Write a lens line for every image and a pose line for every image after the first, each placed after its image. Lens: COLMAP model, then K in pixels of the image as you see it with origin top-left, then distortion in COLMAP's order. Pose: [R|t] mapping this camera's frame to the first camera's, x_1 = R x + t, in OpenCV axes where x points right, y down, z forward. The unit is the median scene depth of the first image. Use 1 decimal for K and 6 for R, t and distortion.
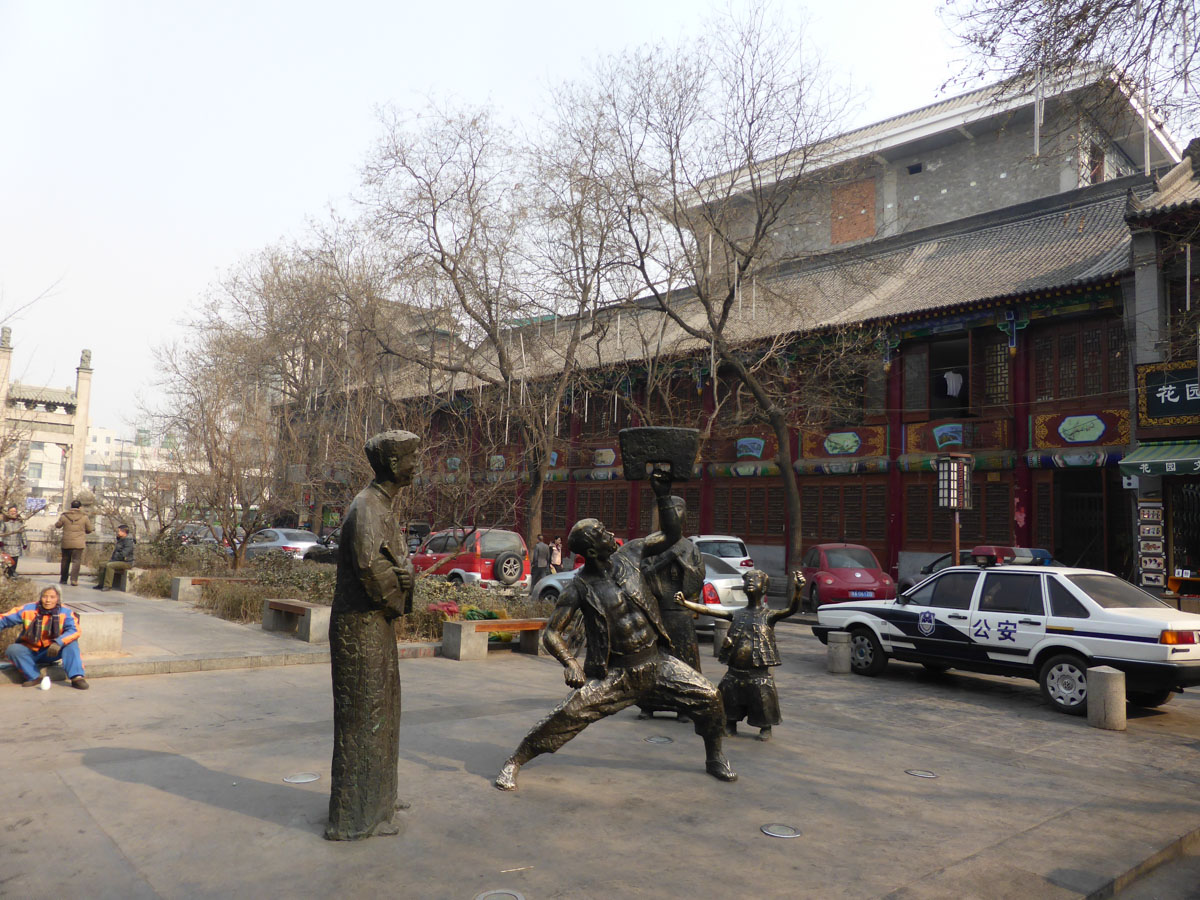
lens RADIAL K [[876.5, 0, 600.0], [0, 876.5, 450.0], [0, 0, 1]] dist [-0.004705, -0.007064]
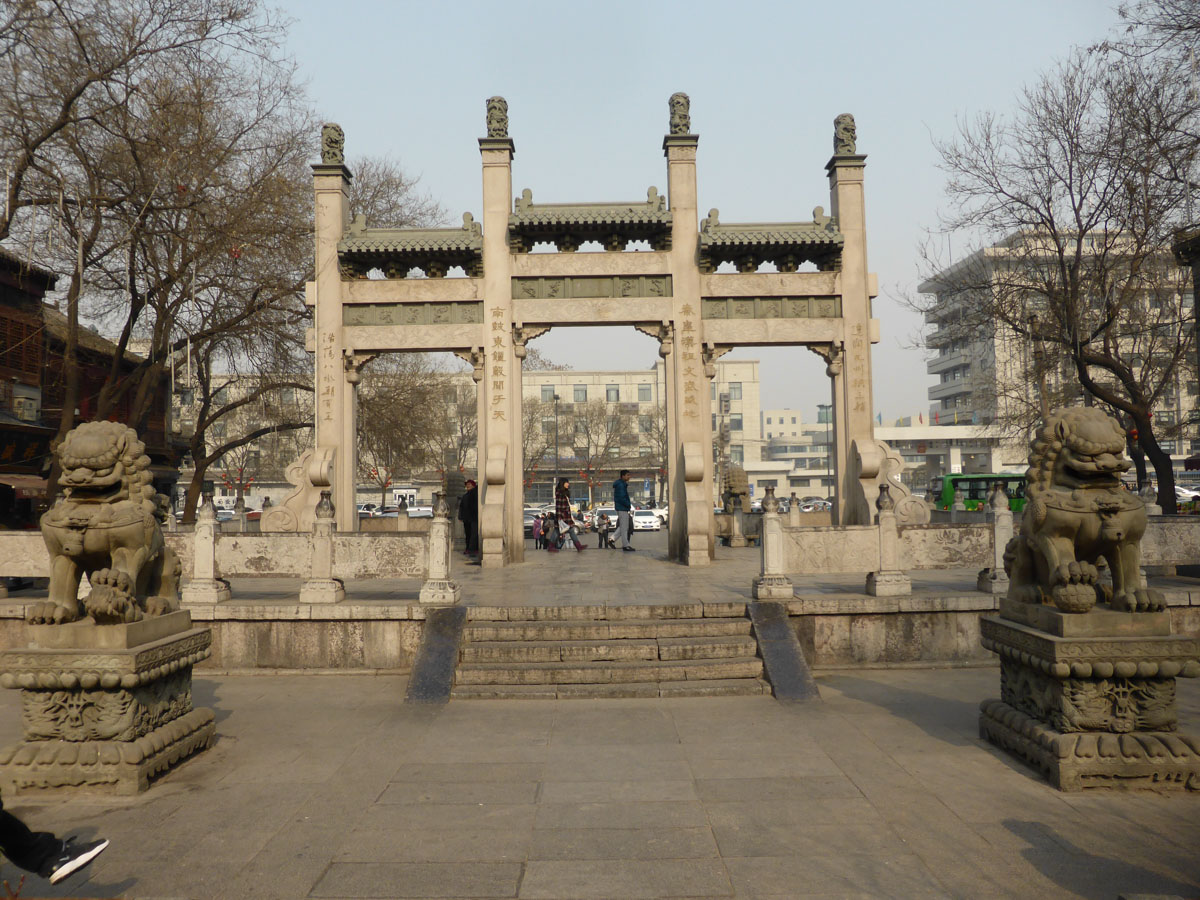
lens RADIAL K [[876.5, 0, 600.0], [0, 876.5, 450.0], [0, 0, 1]] dist [-0.004705, -0.007064]
pose [[0.747383, -0.093325, -0.657806, -0.418343], [0.114505, 0.993364, -0.010834, 0.036016], [0.654452, -0.067225, 0.753109, 0.603875]]
